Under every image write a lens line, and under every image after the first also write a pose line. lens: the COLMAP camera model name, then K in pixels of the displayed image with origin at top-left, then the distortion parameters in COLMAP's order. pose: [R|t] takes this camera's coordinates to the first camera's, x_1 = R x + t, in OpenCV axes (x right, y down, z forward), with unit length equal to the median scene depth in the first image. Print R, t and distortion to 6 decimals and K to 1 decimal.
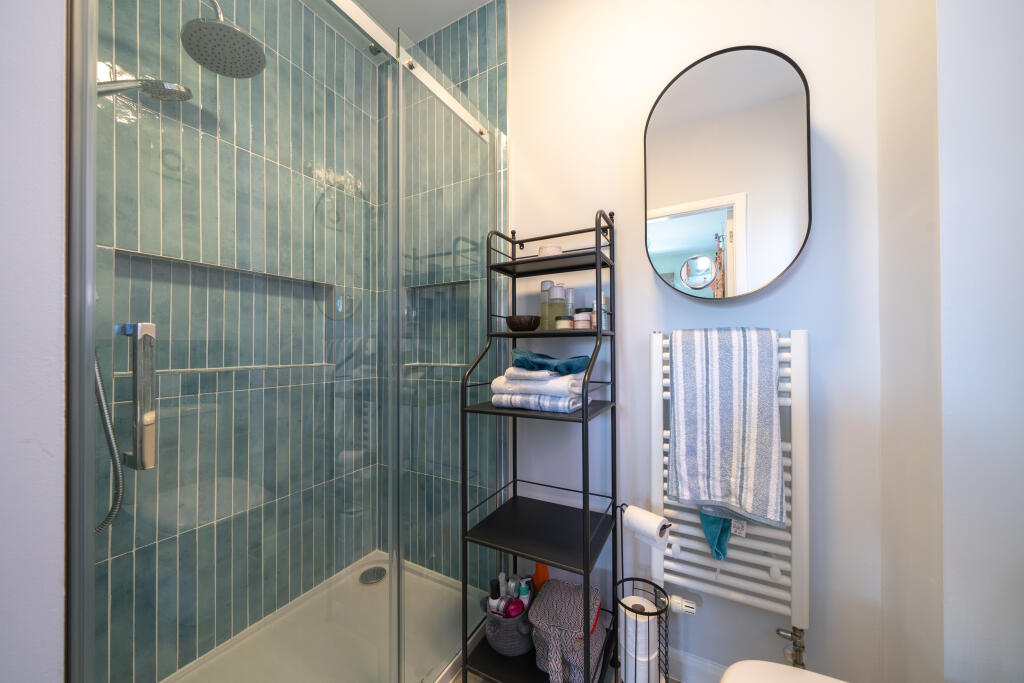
lens RADIAL K [[356.7, 0, 504.7], [0, 356.7, 344.3], [0, 0, 1]] dist [-0.010513, 0.001100]
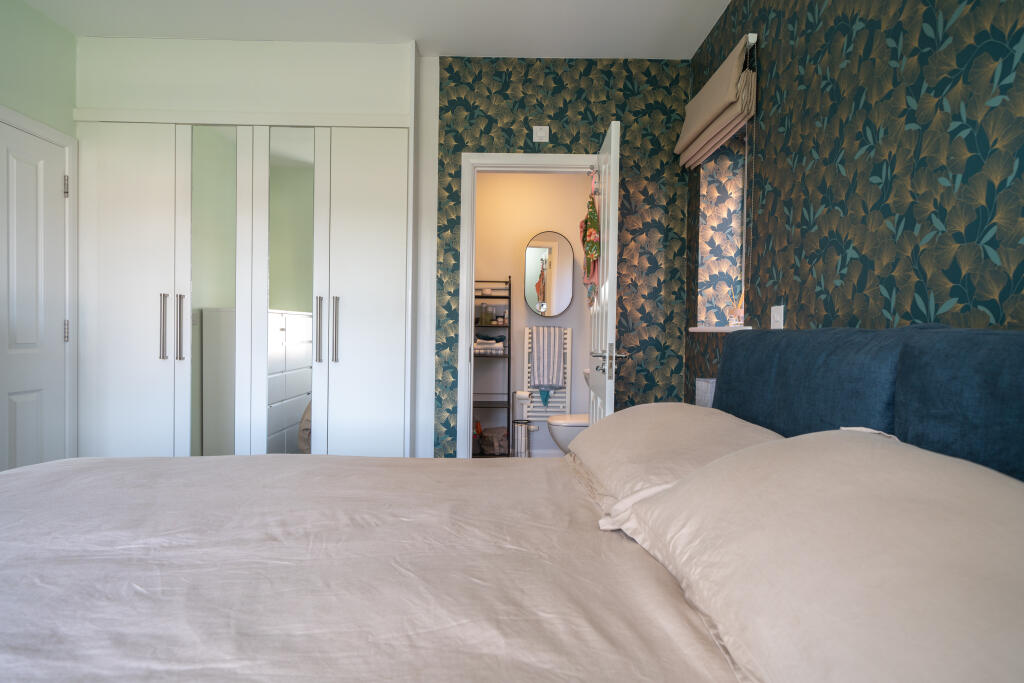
lens RADIAL K [[541.1, 0, 510.2], [0, 541.1, 342.7], [0, 0, 1]] dist [0.002199, 0.000136]
pose [[0.859937, 0.009647, 0.510309, -1.901840], [-0.023095, 0.999533, 0.020024, 0.006457], [-0.509877, -0.029005, 0.859758, -2.638723]]
